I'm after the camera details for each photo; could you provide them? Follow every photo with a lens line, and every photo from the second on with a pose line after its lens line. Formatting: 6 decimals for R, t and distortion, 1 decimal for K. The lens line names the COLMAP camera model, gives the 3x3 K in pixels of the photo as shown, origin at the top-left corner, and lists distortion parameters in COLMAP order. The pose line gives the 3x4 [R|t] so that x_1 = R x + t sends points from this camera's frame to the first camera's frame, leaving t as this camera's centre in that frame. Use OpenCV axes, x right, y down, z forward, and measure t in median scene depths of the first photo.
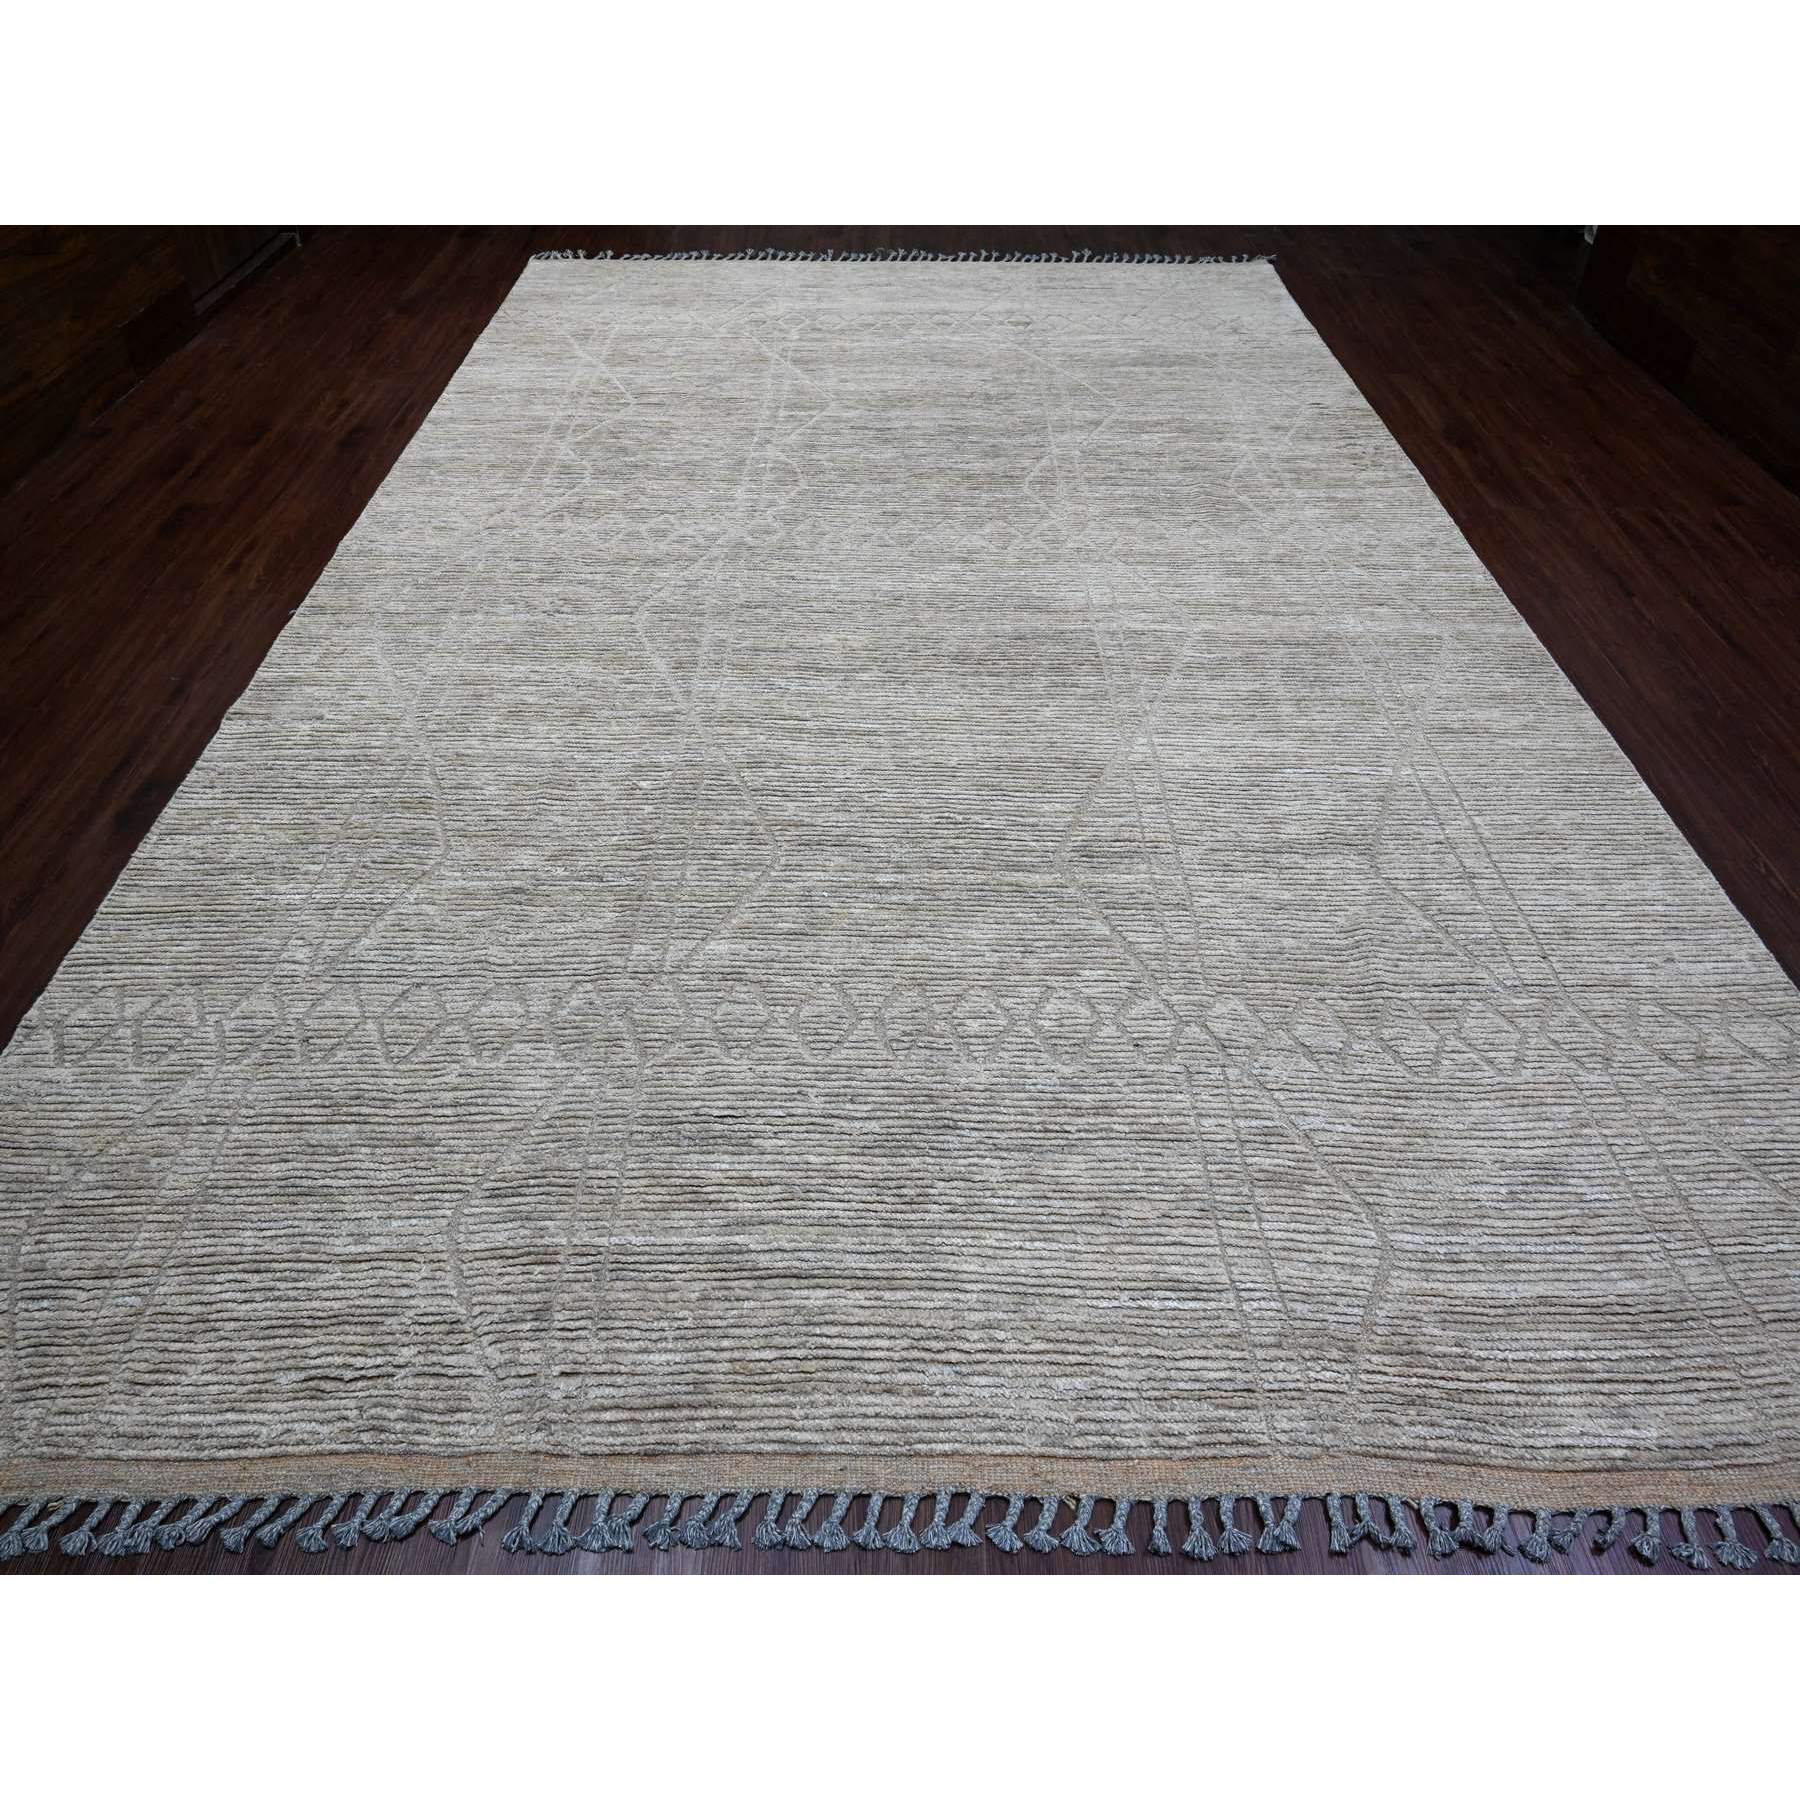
lens RADIAL K [[1203.8, 0, 900.0], [0, 1203.8, 900.0], [0, 0, 1]] dist [-0.009891, 0.001274]
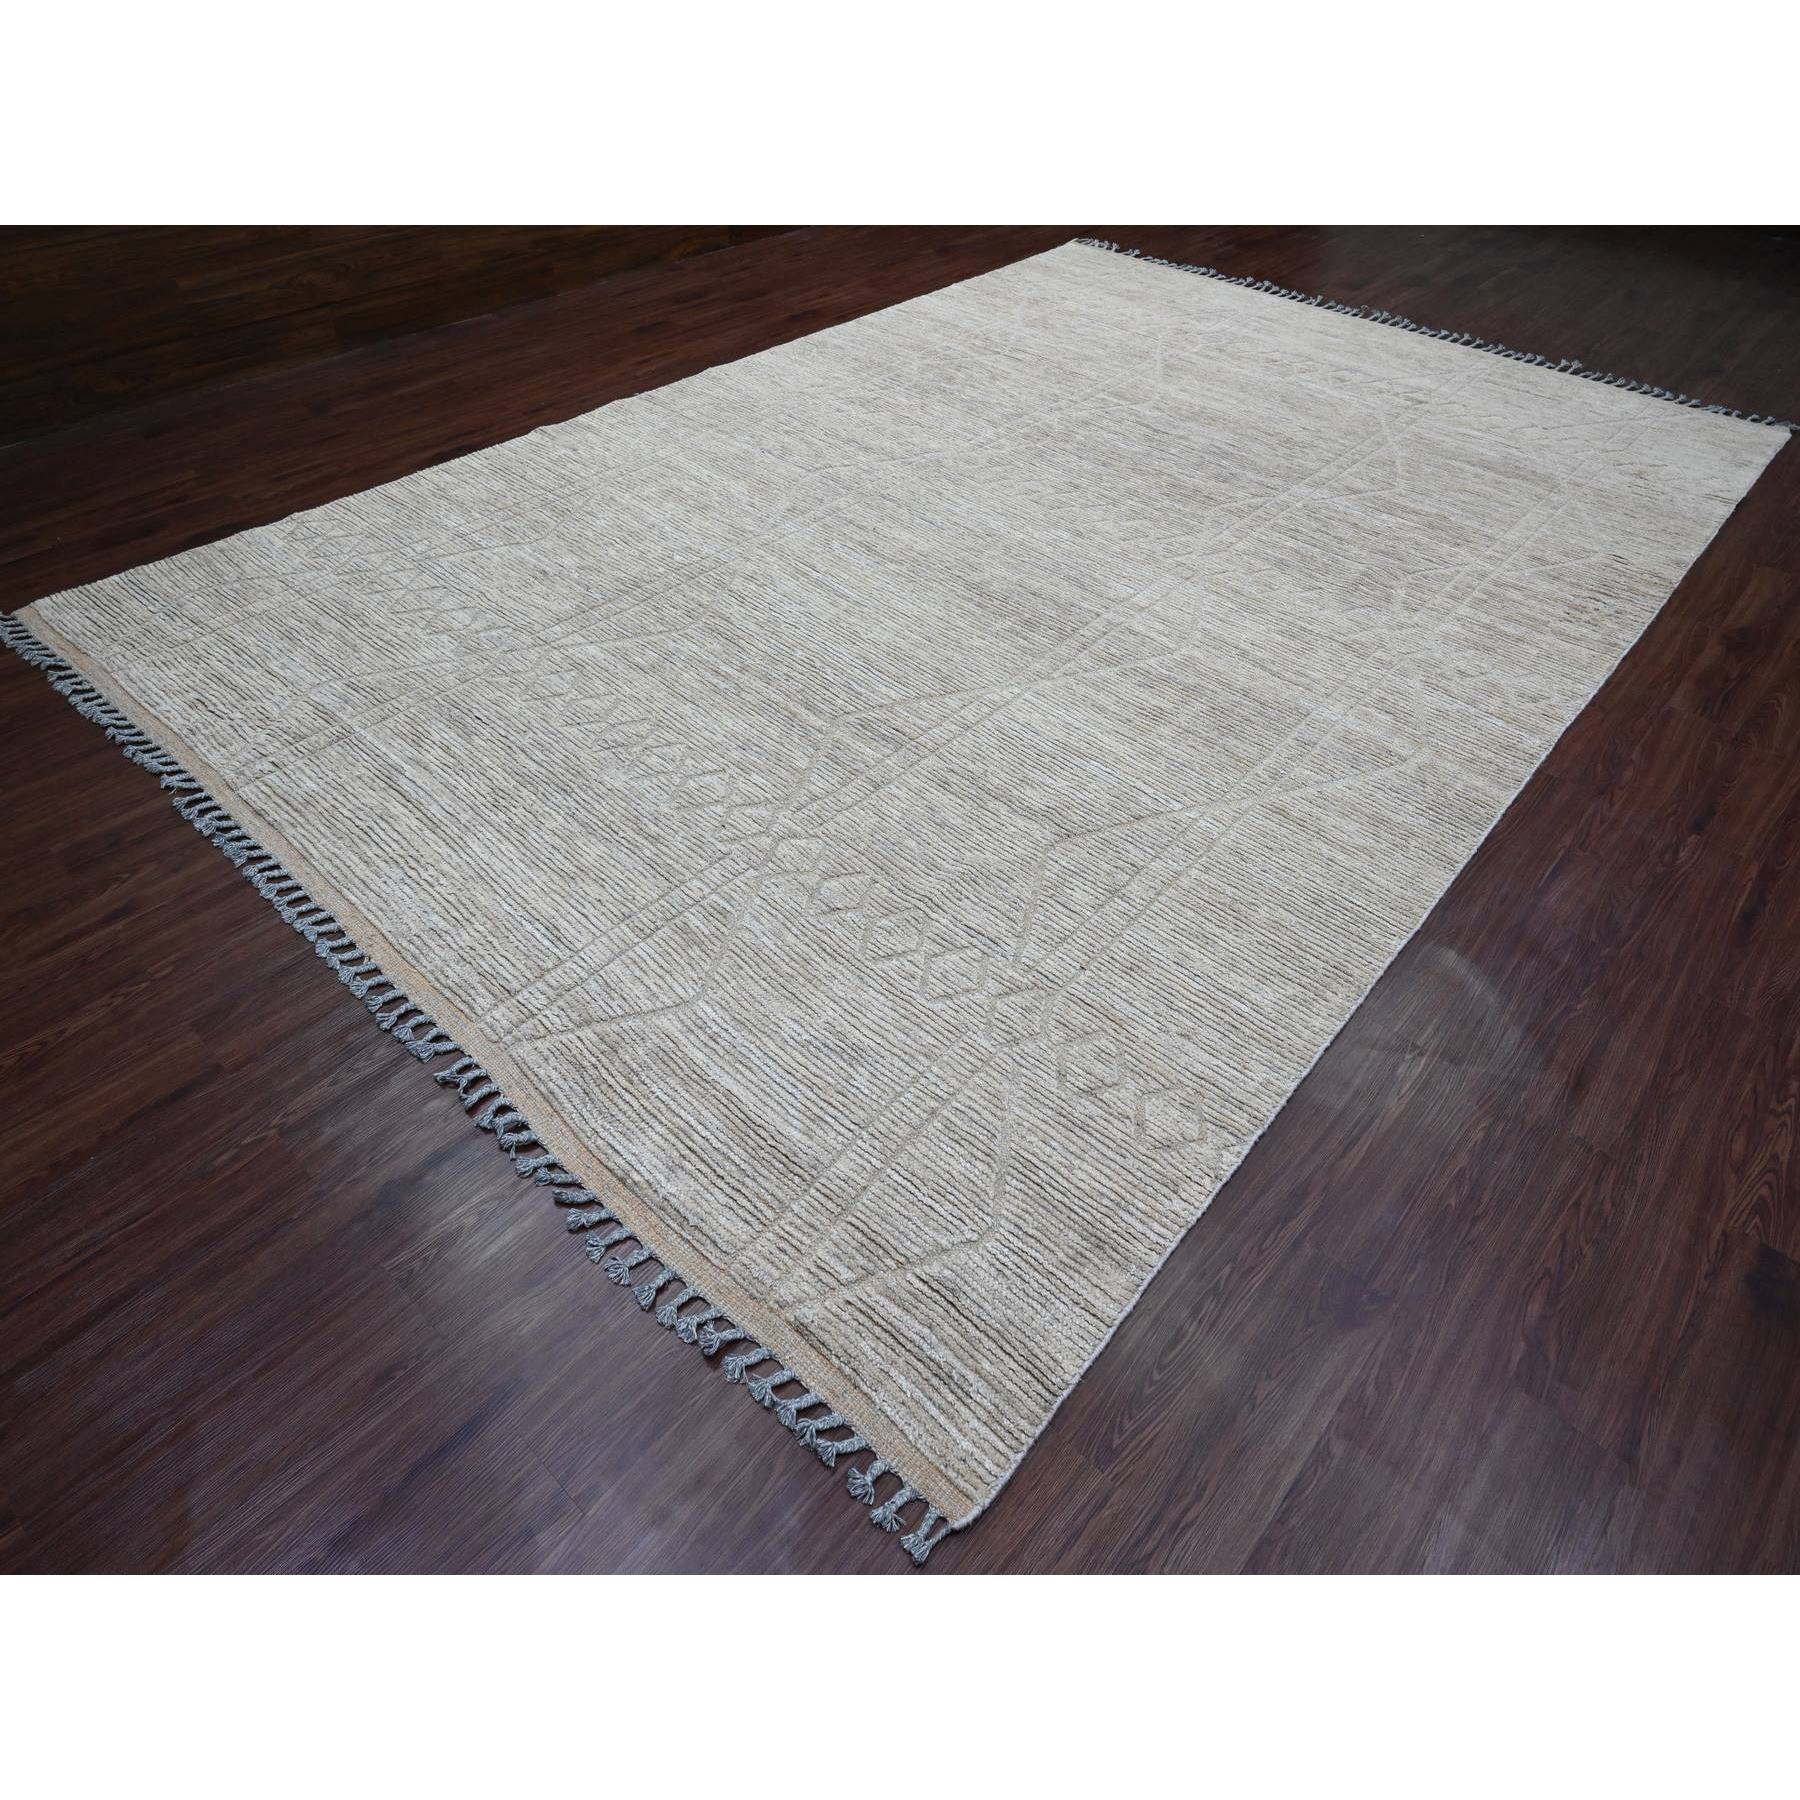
lens RADIAL K [[1203.8, 0, 900.0], [0, 1203.8, 900.0], [0, 0, 1]] dist [-0.009891, 0.001274]
pose [[0.724134, 0.479022, -0.496153, 1.169983], [-0.494288, 0.862182, 0.111000, -0.052444], [0.480946, 0.164863, 0.861110, 0.013349]]
